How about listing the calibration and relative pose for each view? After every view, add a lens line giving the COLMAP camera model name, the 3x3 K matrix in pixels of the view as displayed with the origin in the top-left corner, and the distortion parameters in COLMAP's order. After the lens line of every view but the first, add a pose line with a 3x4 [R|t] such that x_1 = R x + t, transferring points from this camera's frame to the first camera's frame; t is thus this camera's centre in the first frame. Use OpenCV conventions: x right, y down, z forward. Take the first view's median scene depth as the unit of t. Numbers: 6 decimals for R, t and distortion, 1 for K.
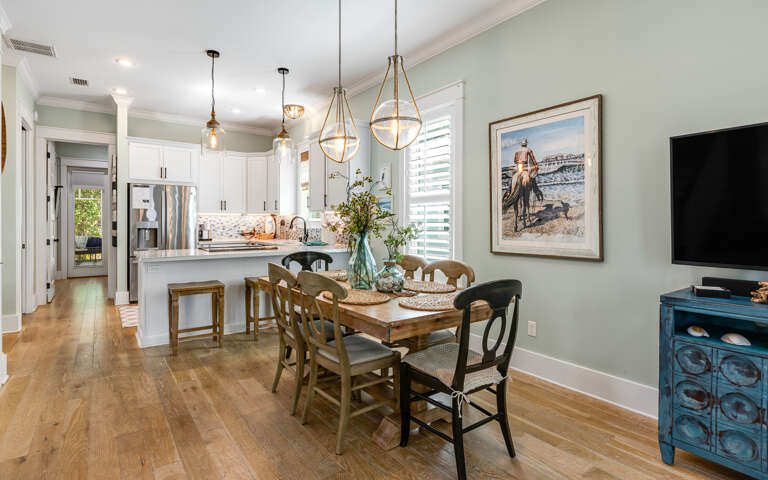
lens RADIAL K [[388.2, 0, 382.3], [0, 388.2, 227.6], [0, 0, 1]] dist [0.002264, 0.000013]
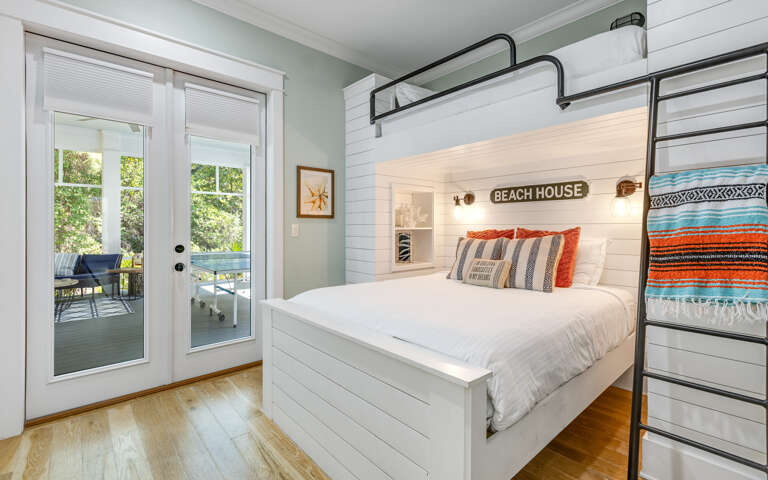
lens RADIAL K [[347.4, 0, 385.2], [0, 347.4, 222.4], [0, 0, 1]] dist [0.003217, 0.000393]
pose [[0.995097, -0.010087, 0.098387, -0.790350], [0.011827, 0.999784, -0.017119, -0.015320], [-0.098193, 0.018199, 0.995001, 0.991478]]
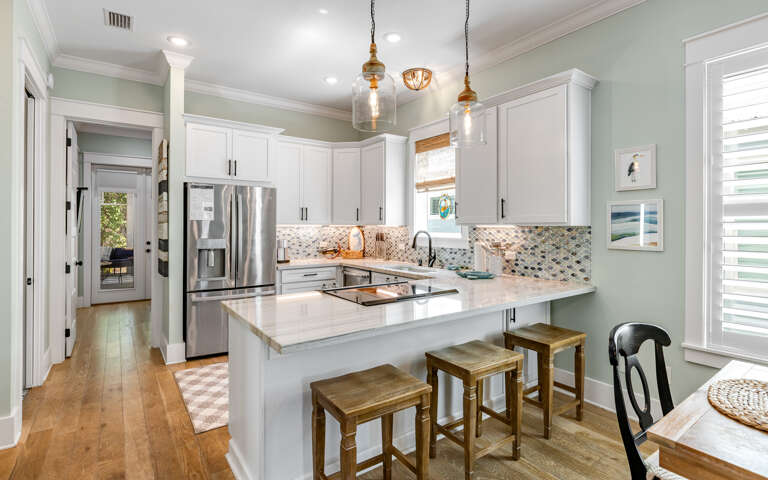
lens RADIAL K [[377.6, 0, 385.5], [0, 377.6, 229.5], [0, 0, 1]] dist [-0.002489, -0.000389]
pose [[0.999965, 0.000905, -0.008337, -0.286668], [-0.000943, 0.999989, -0.004594, -0.028466], [0.008333, 0.004601, 0.999955, 0.332340]]
